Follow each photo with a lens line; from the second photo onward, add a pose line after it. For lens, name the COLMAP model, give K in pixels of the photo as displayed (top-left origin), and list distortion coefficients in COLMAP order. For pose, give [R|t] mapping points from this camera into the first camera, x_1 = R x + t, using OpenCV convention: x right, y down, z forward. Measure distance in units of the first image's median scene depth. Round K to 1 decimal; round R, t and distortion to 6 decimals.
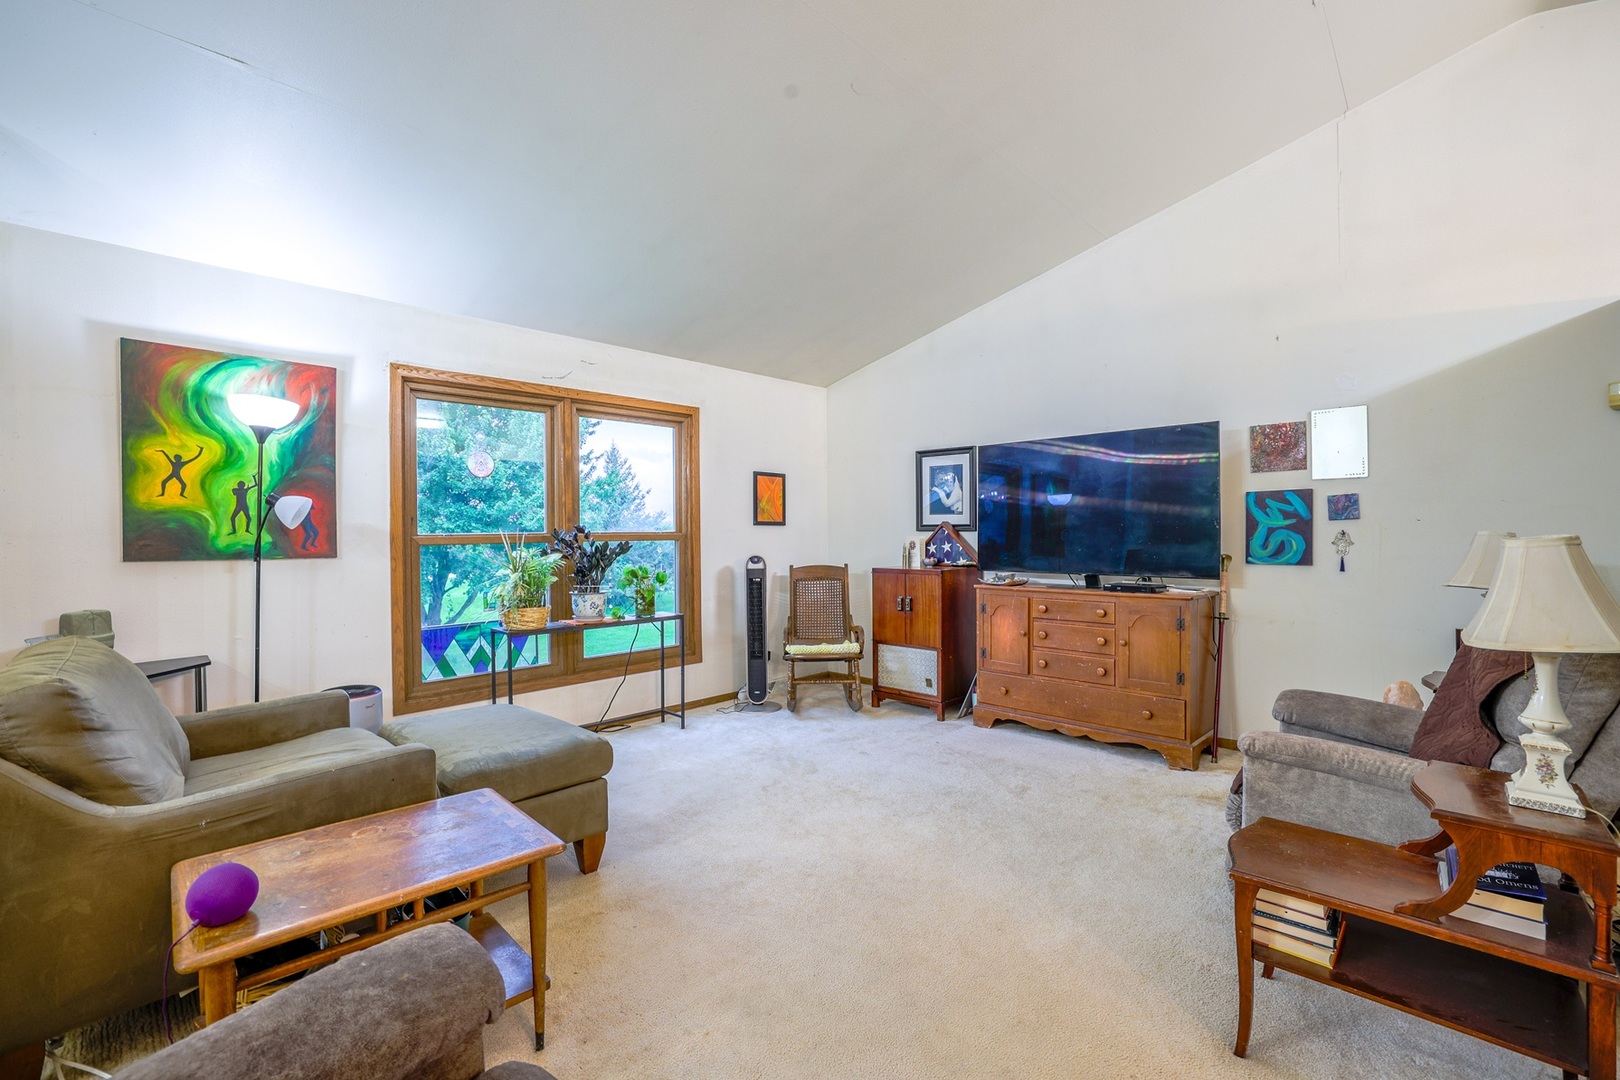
lens RADIAL K [[714.5, 0, 802.4], [0, 714.5, 534.1], [0, 0, 1]] dist [-0.015641, 0.006796]
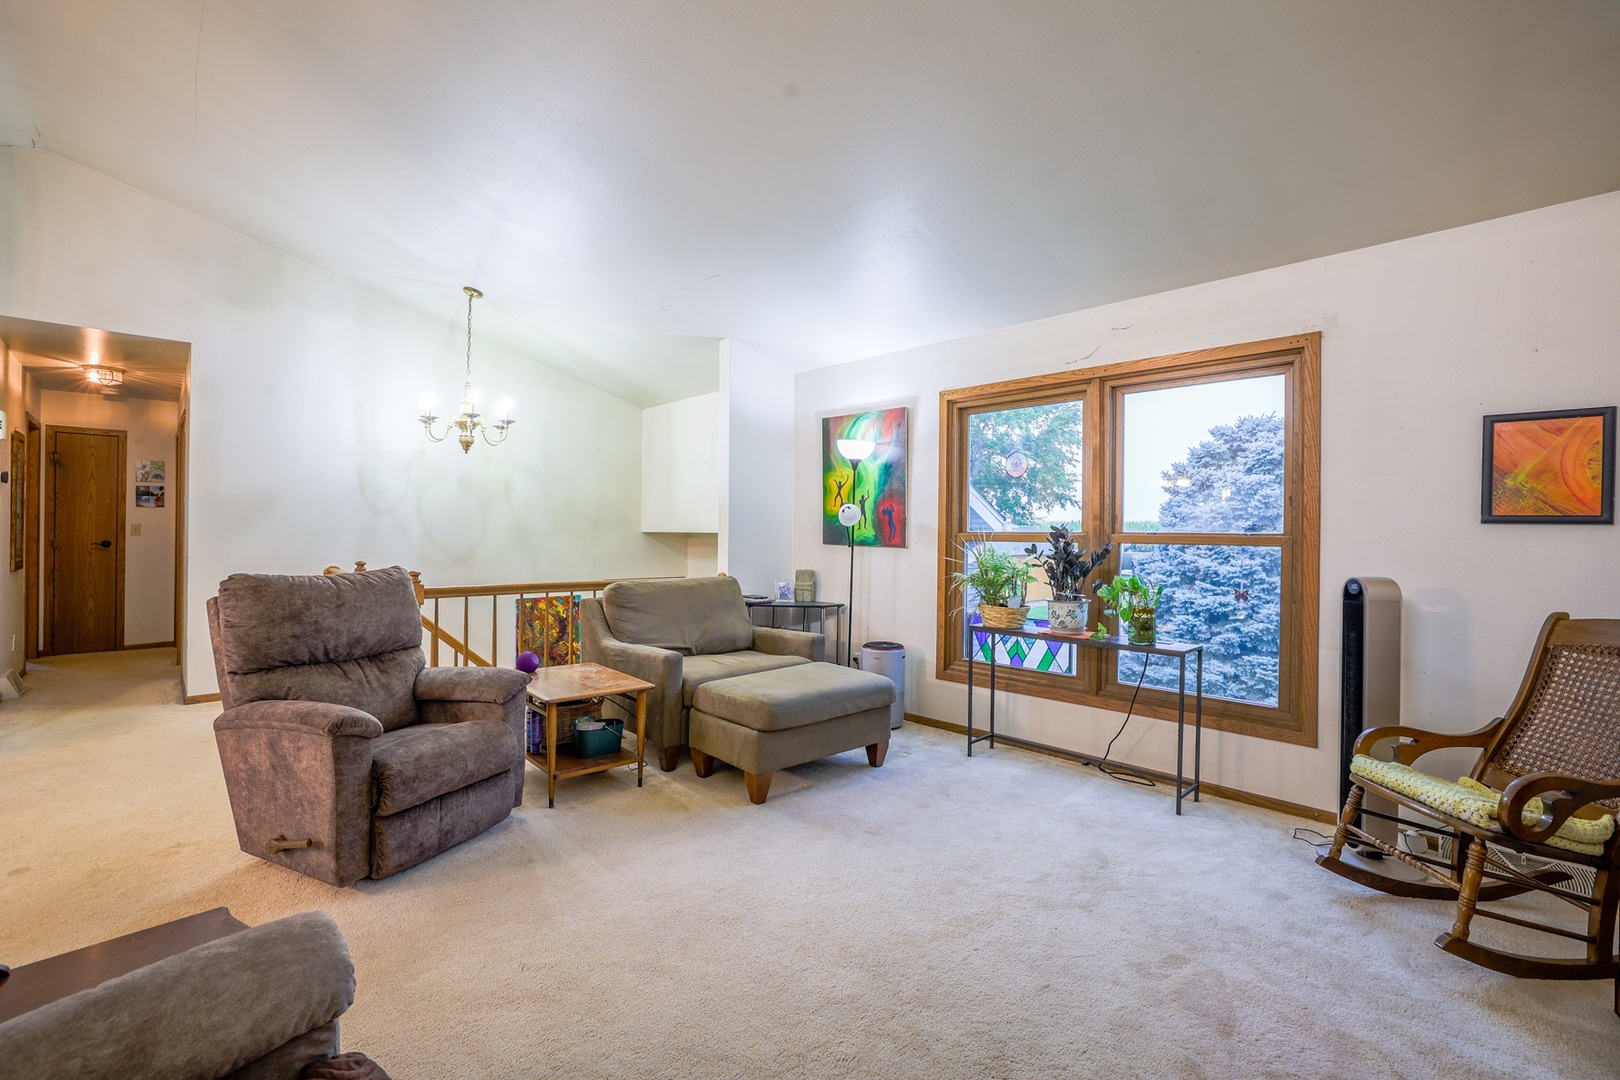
lens RADIAL K [[714.5, 0, 812.5], [0, 714.5, 532.9], [0, 0, 1]] dist [-0.015641, 0.006796]
pose [[-0.029233, 0.009713, -0.999525, 0.601257], [-0.015195, 0.999833, 0.010161, -0.005193], [0.999457, 0.015484, -0.029081, 0.737927]]
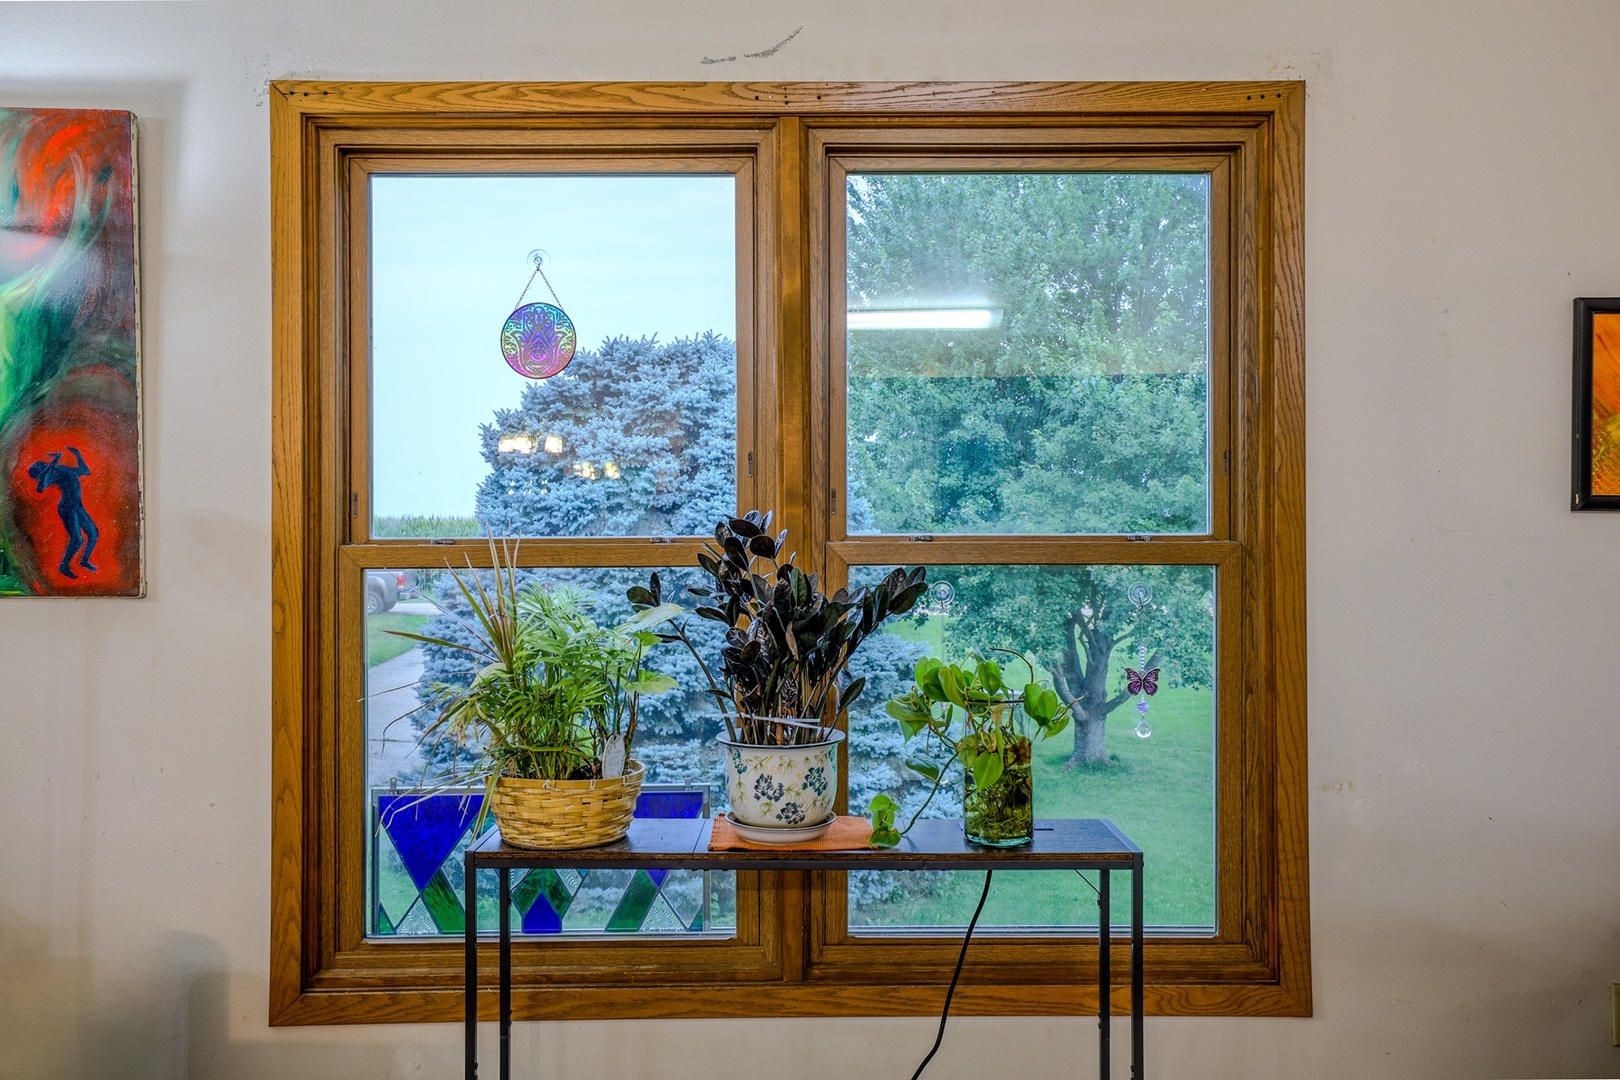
lens RADIAL K [[1235.0, 0, 805.5], [0, 1235.0, 537.2], [0, 0, 1]] dist [0.021417, 0.005939]
pose [[0.698036, 0.005172, -0.716044, 0.079490], [-0.006657, 0.999978, 0.000733, -0.002601], [0.716032, 0.004255, 0.698055, 0.670608]]
